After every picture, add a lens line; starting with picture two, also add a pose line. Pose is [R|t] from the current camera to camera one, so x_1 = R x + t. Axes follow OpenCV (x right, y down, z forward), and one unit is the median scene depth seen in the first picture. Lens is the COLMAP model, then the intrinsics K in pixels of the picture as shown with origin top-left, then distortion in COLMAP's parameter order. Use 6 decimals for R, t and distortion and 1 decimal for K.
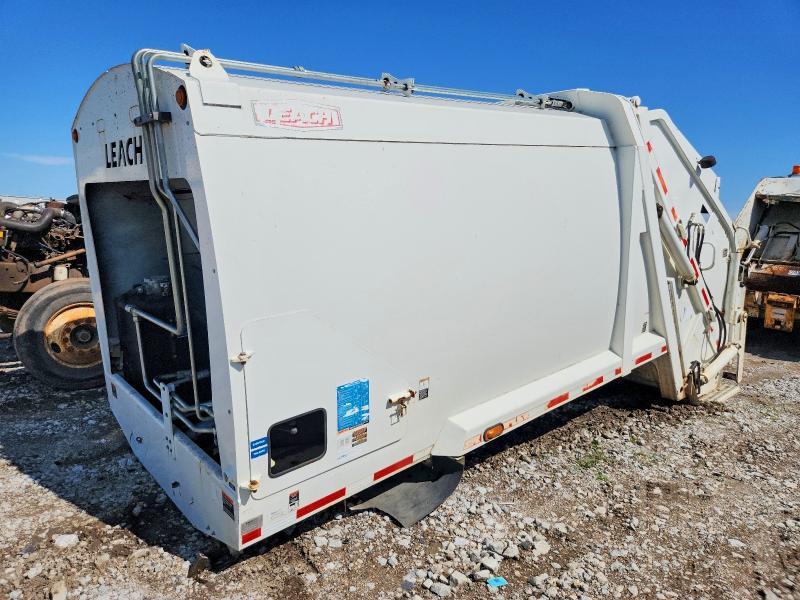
lens RADIAL K [[533.7, 0, 400.0], [0, 533.7, 300.0], [0, 0, 1]] dist [0.005806, 0.000843]
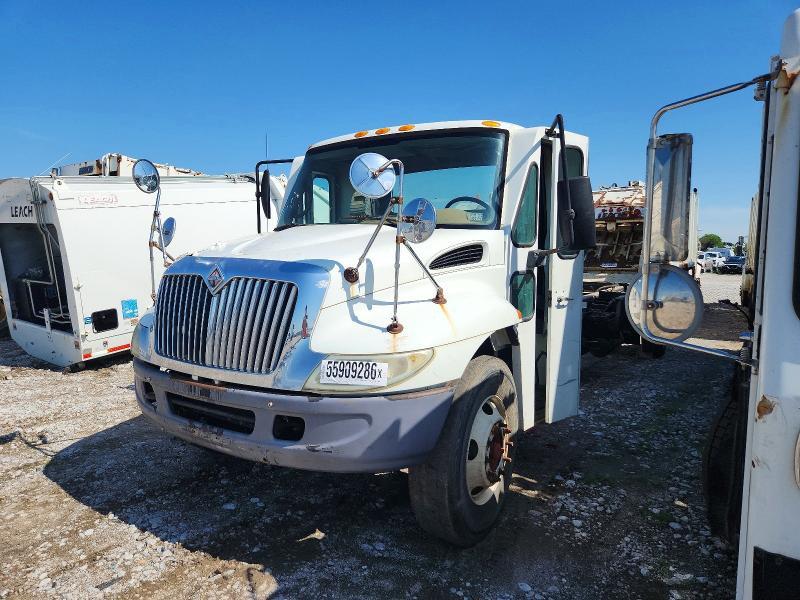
lens RADIAL K [[533.7, 0, 400.0], [0, 533.7, 300.0], [0, 0, 1]] dist [0.005806, 0.000843]
pose [[0.976239, -0.055958, 0.209347, 0.686433], [0.060411, 0.998062, -0.014934, 0.290225], [-0.208106, 0.027226, 0.977727, -1.897741]]
